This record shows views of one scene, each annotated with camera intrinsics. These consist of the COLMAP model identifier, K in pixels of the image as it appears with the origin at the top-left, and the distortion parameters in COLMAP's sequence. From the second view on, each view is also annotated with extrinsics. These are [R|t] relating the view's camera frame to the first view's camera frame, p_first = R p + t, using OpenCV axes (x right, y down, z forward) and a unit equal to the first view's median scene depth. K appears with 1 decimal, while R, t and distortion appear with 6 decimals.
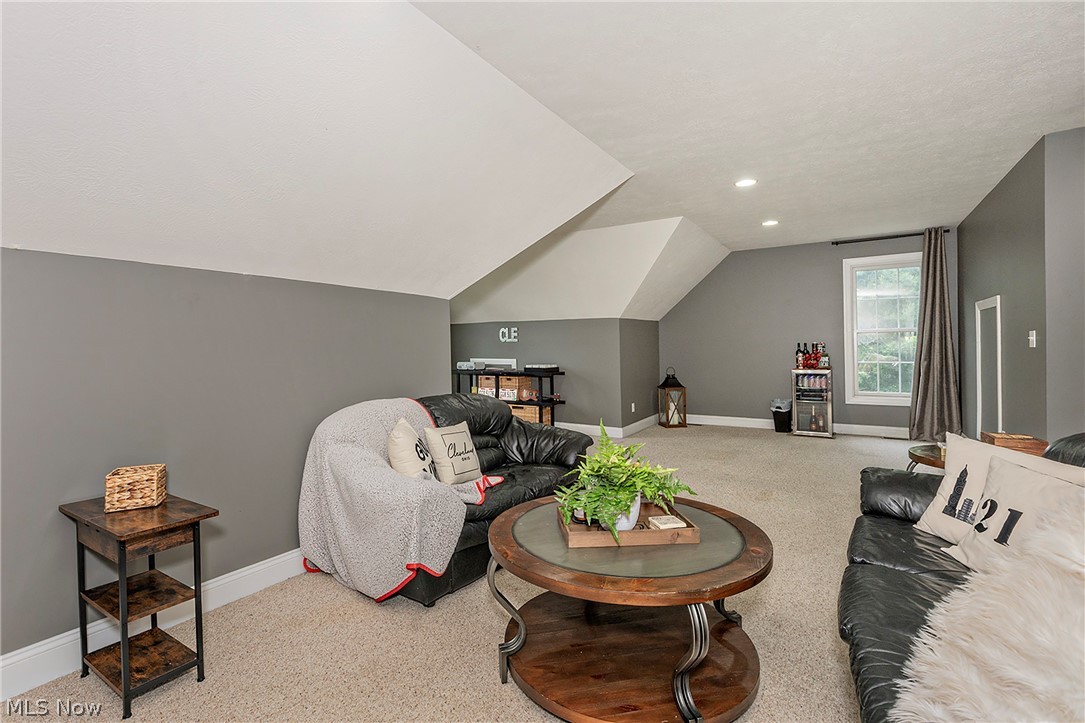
lens RADIAL K [[492.3, 0, 541.4], [0, 492.3, 351.8], [0, 0, 1]] dist [-0.003272, 0.000482]
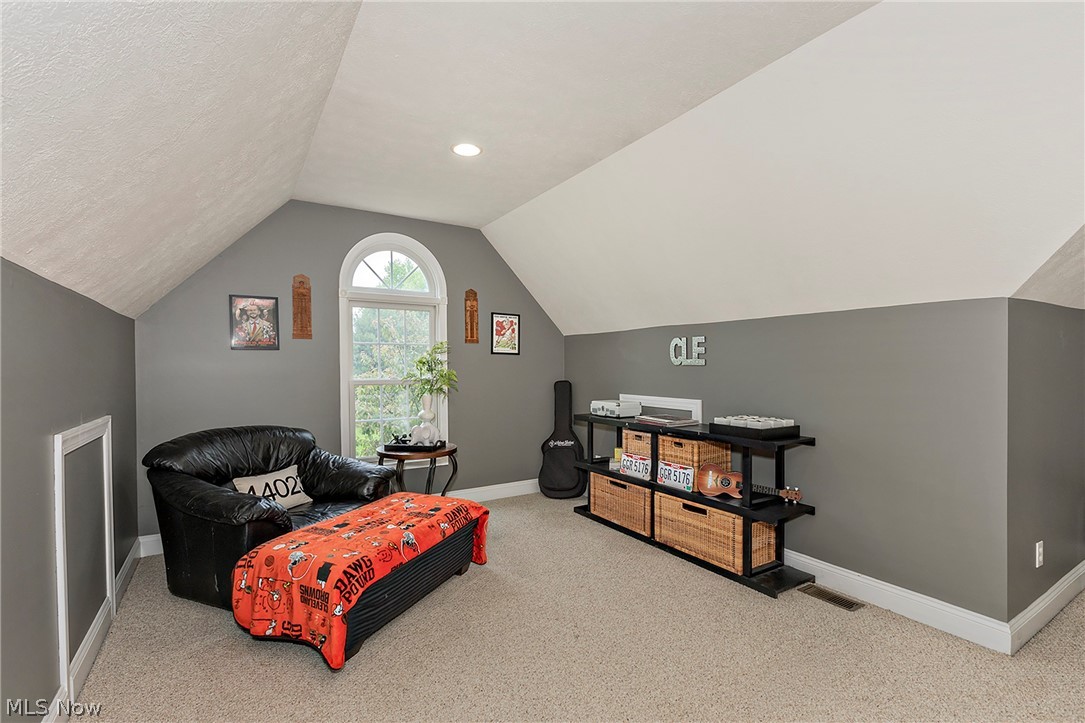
lens RADIAL K [[492.3, 0, 529.2], [0, 492.3, 387.7], [0, 0, 1]] dist [-0.003272, 0.000482]
pose [[0.895707, 0.025830, -0.443894, 0.014127], [-0.017992, 0.999599, 0.021860, -0.005664], [0.444281, -0.011593, 0.895813, 0.520345]]
